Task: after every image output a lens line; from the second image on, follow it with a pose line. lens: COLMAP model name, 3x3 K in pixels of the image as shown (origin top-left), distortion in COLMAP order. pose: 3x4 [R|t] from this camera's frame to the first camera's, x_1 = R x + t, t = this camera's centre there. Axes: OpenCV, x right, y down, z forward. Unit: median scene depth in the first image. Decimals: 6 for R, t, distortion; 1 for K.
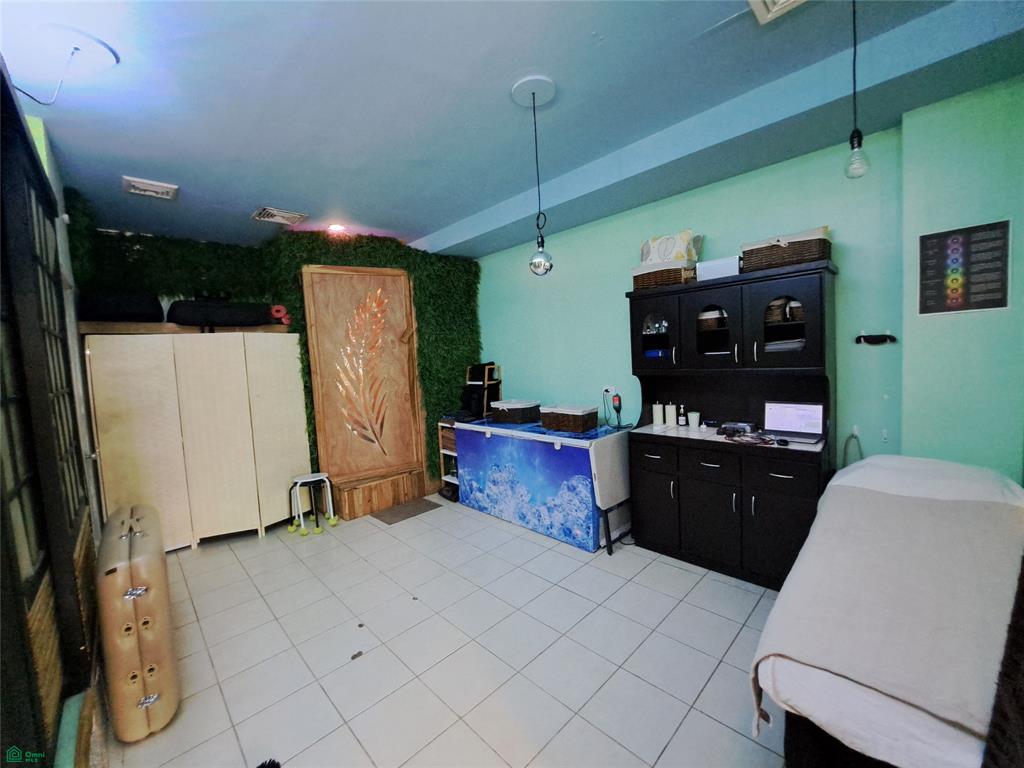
lens RADIAL K [[407.8, 0, 516.4], [0, 407.8, 380.3], [0, 0, 1]] dist [-0.017498, -0.000348]
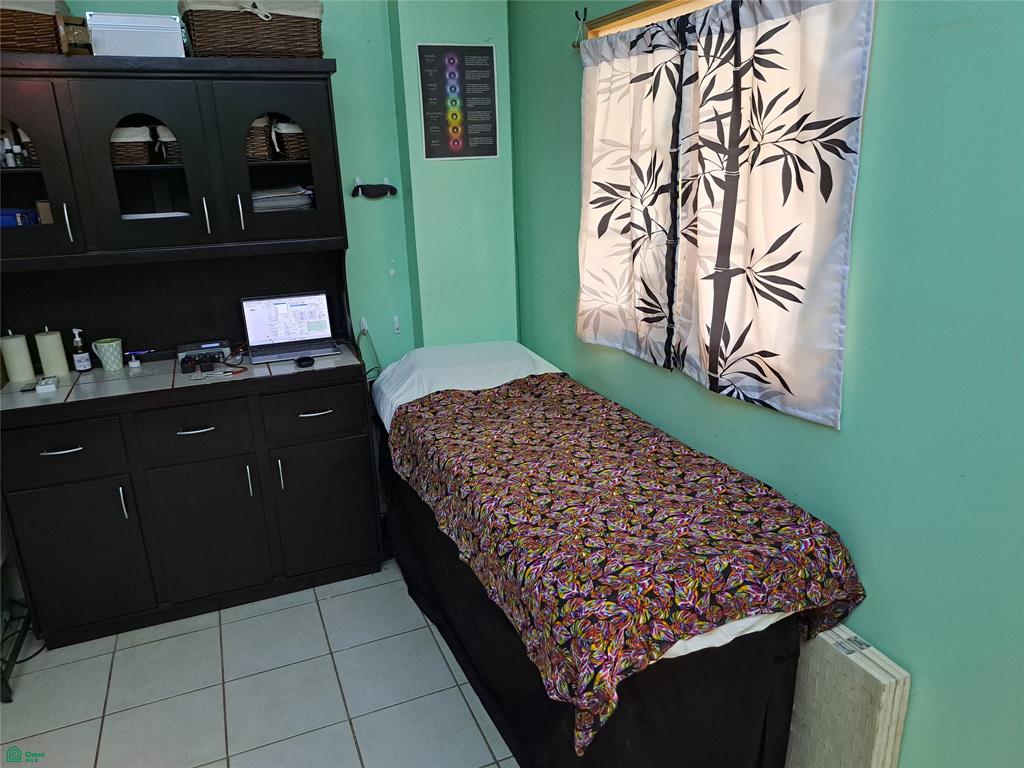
lens RADIAL K [[734.3, 0, 522.6], [0, 734.3, 387.8], [0, 0, 1]] dist [0.102450, -0.133639]
pose [[0.369472, -0.237571, 0.898360, -0.197951], [0.069600, 0.971126, 0.228190, -0.035009], [-0.926632, -0.021784, 0.375339, 0.201648]]
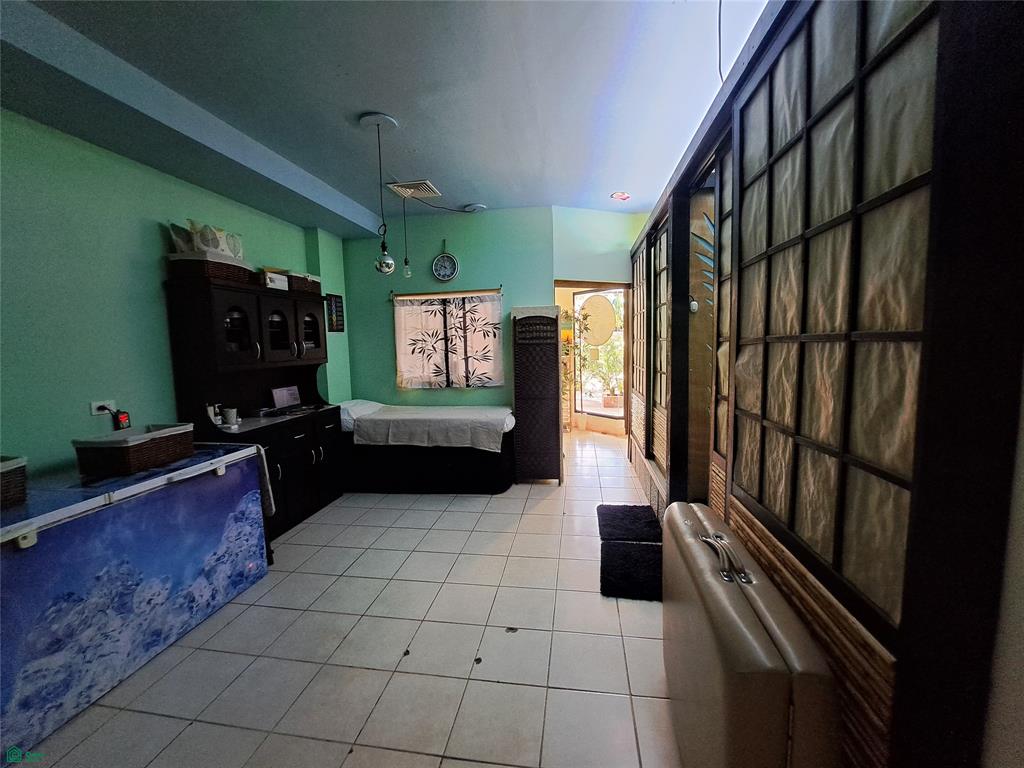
lens RADIAL K [[407.8, 0, 516.4], [0, 407.8, 380.3], [0, 0, 1]] dist [-0.017498, -0.000348]
pose [[-0.594115, -0.006607, 0.804353, -0.811827], [0.109625, 0.989971, 0.089104, -0.003037], [-0.796875, 0.141115, -0.587432, 1.012737]]
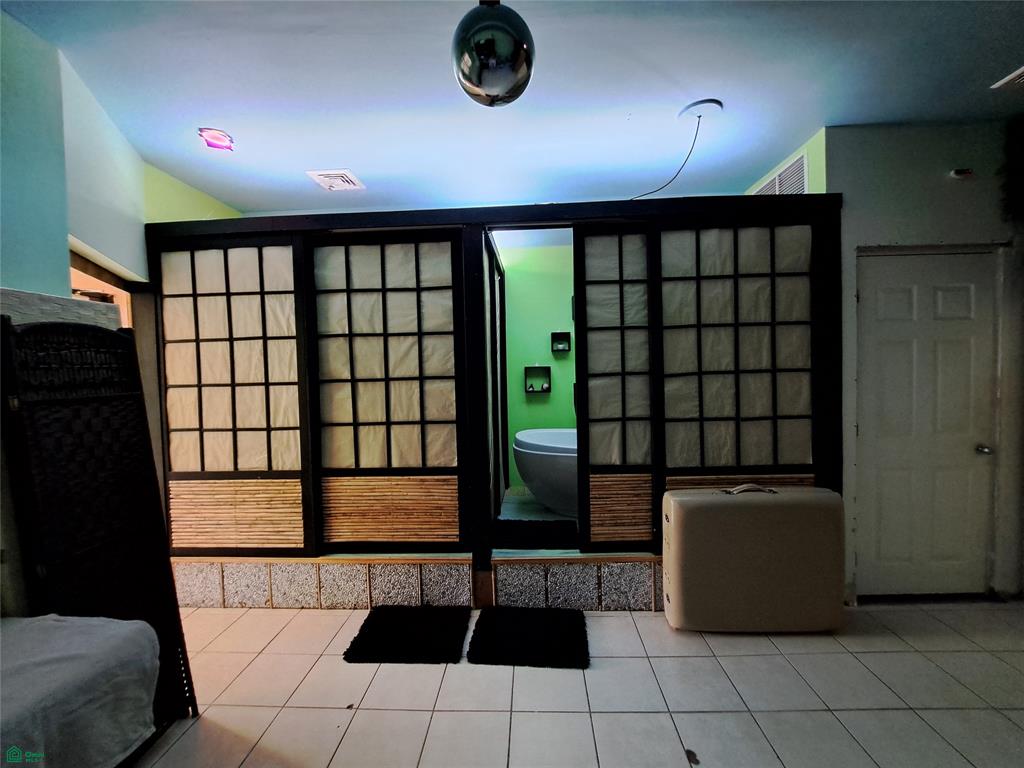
lens RADIAL K [[407.8, 0, 516.4], [0, 407.8, 380.3], [0, 0, 1]] dist [-0.017498, -0.000348]
pose [[-0.727733, 0.093272, -0.679489, 0.181562], [0.018342, 0.993002, 0.116664, -0.064135], [0.685615, 0.072437, -0.724351, 0.854682]]
